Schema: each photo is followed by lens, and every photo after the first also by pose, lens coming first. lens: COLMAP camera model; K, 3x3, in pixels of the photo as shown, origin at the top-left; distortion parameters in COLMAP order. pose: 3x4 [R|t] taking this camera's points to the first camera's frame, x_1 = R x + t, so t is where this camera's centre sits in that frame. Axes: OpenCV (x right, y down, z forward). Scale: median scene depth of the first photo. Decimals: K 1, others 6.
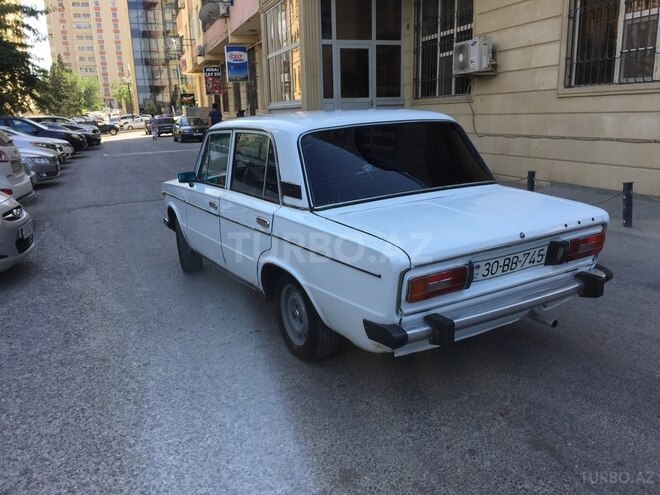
lens RADIAL K [[563.5, 0, 332.3], [0, 563.5, 247.8], [0, 0, 1]] dist [0.044033, -0.038963]
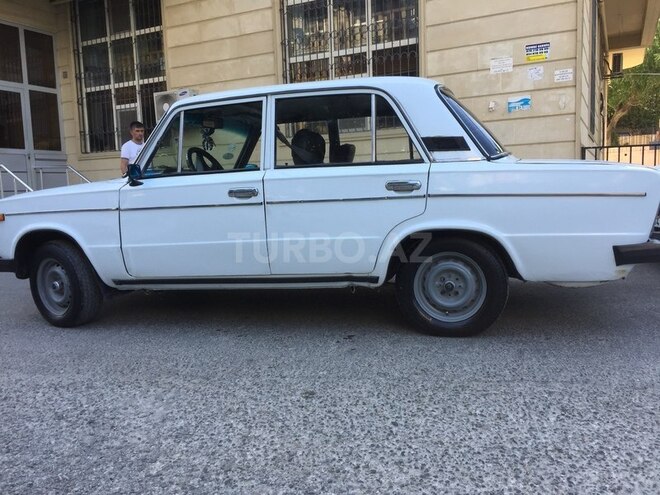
lens RADIAL K [[563.5, 0, 332.8], [0, 563.5, 245.2], [0, 0, 1]] dist [0.044033, -0.038963]
pose [[0.718026, -0.069307, 0.692557, -0.217930], [0.176642, 0.980598, -0.085005, 0.026383], [-0.673228, 0.183370, 0.716337, 0.129754]]
